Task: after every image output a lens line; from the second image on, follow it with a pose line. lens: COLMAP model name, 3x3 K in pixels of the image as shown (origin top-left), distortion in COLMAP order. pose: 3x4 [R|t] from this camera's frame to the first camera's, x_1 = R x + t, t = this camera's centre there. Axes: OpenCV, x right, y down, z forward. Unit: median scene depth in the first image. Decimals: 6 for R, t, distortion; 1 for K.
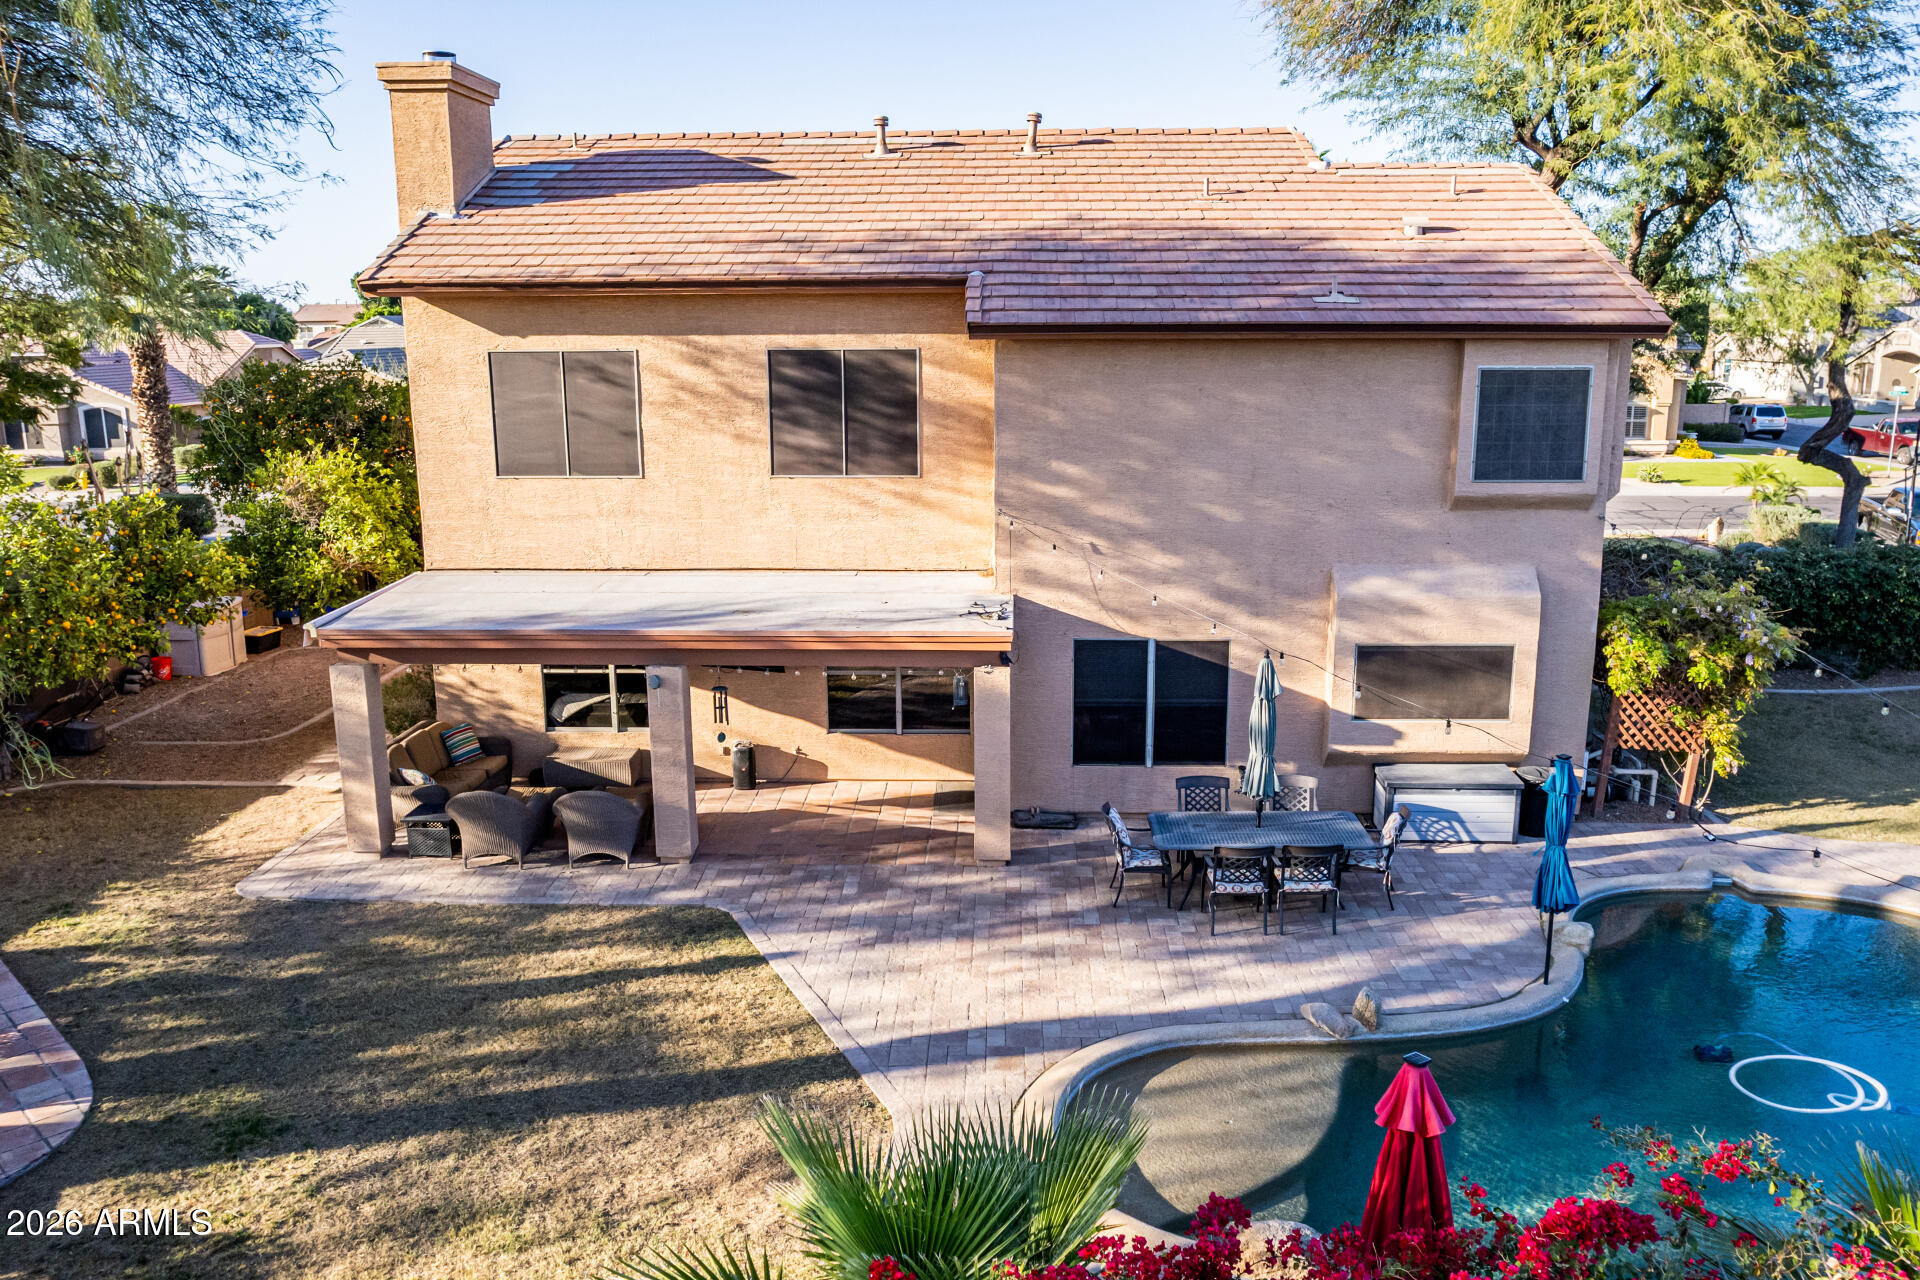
lens RADIAL K [[1477.5, 0, 960.0], [0, 1477.5, 640.0], [0, 0, 1]] dist [-0.051118, -0.002019]
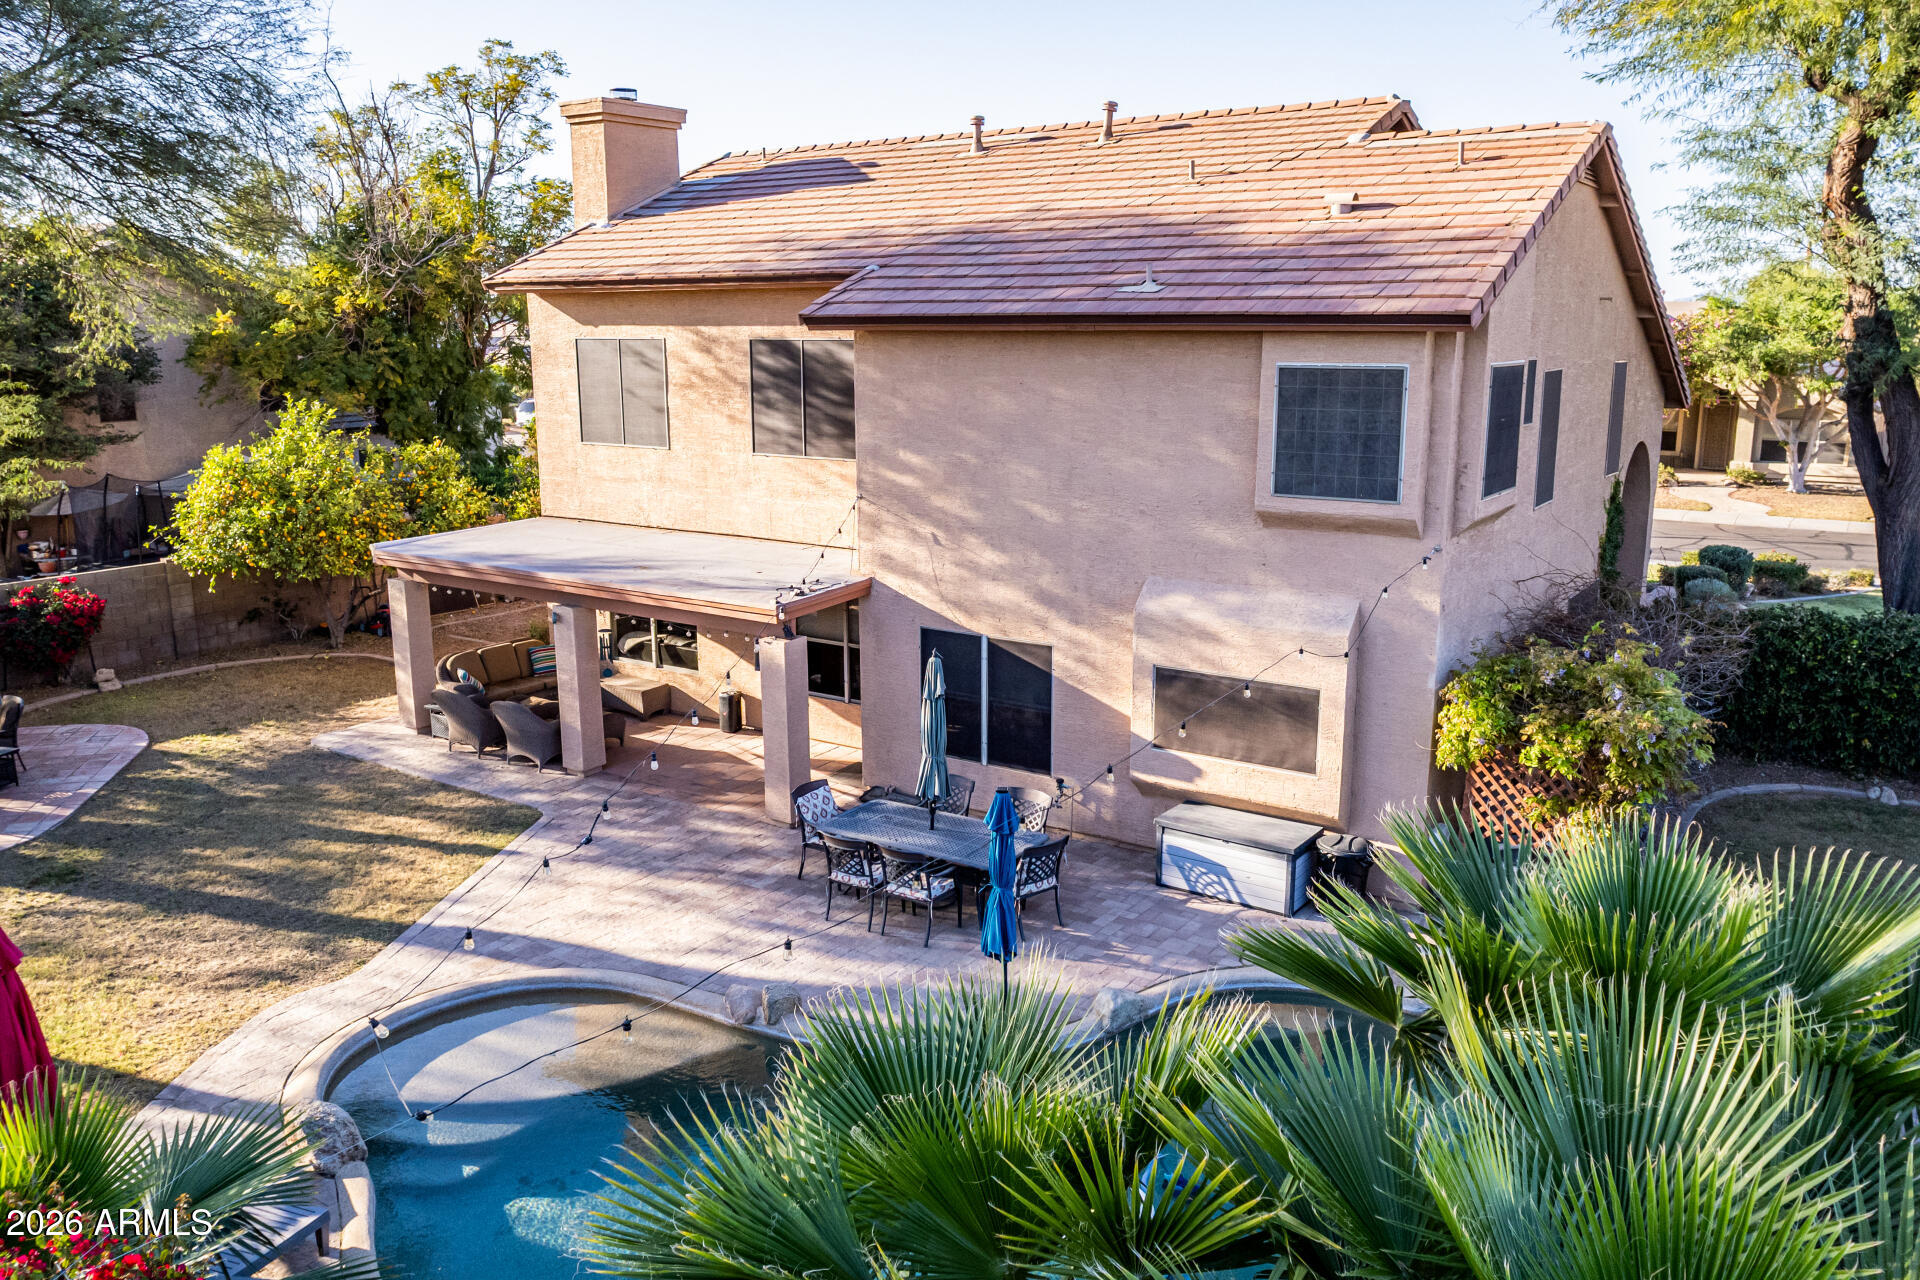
lens RADIAL K [[1463.8, 0, 965.9], [0, 1463.8, 650.9], [0, 0, 1]] dist [-0.047477, -0.001714]
pose [[0.843529, 0.120695, -0.523347, 0.647931], [-0.115251, 0.992401, 0.043107, -0.031964], [0.524572, 0.023954, 0.851029, 0.163770]]
